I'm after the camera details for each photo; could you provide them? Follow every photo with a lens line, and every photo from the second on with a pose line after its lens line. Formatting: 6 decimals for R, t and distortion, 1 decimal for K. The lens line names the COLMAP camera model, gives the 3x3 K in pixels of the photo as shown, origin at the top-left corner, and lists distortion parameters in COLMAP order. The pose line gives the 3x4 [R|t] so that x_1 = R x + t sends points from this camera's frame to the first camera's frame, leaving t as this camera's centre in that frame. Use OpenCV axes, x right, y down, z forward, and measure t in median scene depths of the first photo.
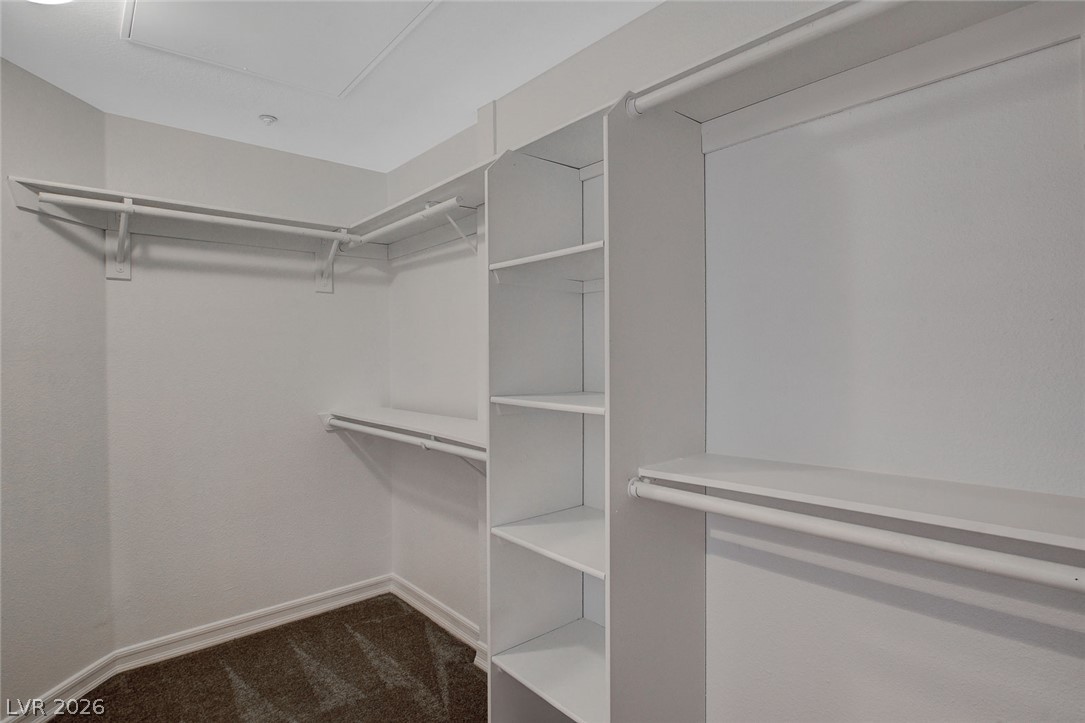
lens RADIAL K [[559.4, 0, 542.5], [0, 559.4, 361.5], [0, 0, 1]] dist [-0.018597, -0.000002]
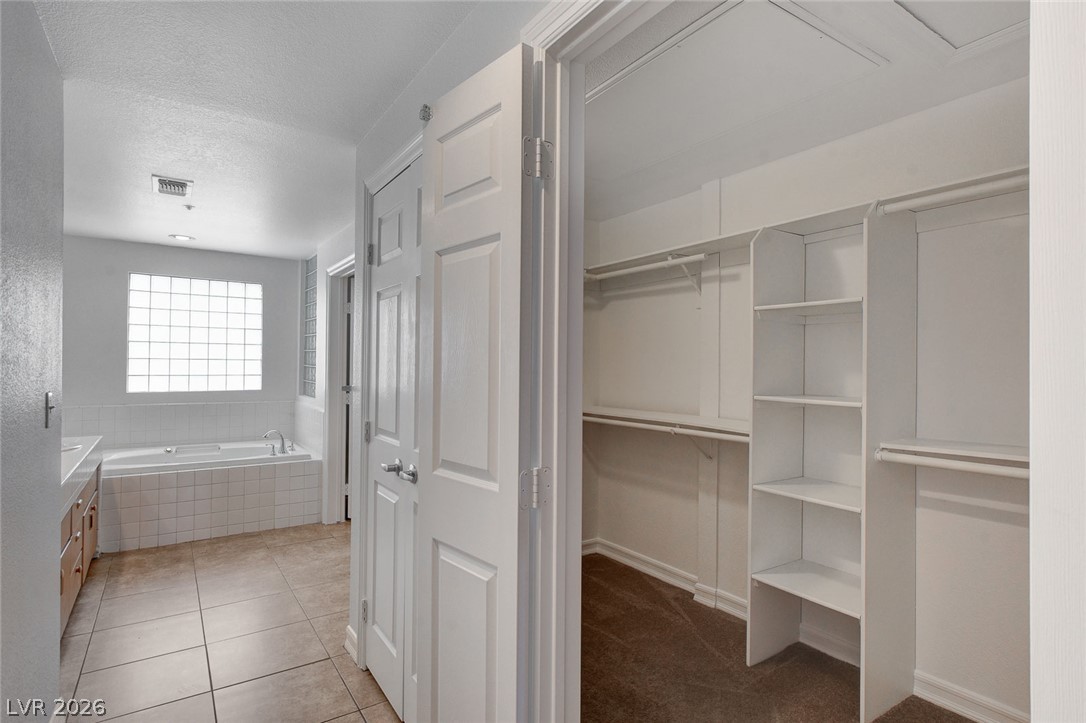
lens RADIAL K [[523.3, 0, 579.7], [0, 523.3, 360.9], [0, 0, 1]] dist [0.000713, 0.000068]
pose [[0.992151, 0.018392, -0.123682, -0.376376], [-0.021253, 0.999535, -0.021852, 0.011132], [0.123223, 0.024309, 0.992081, -0.425950]]
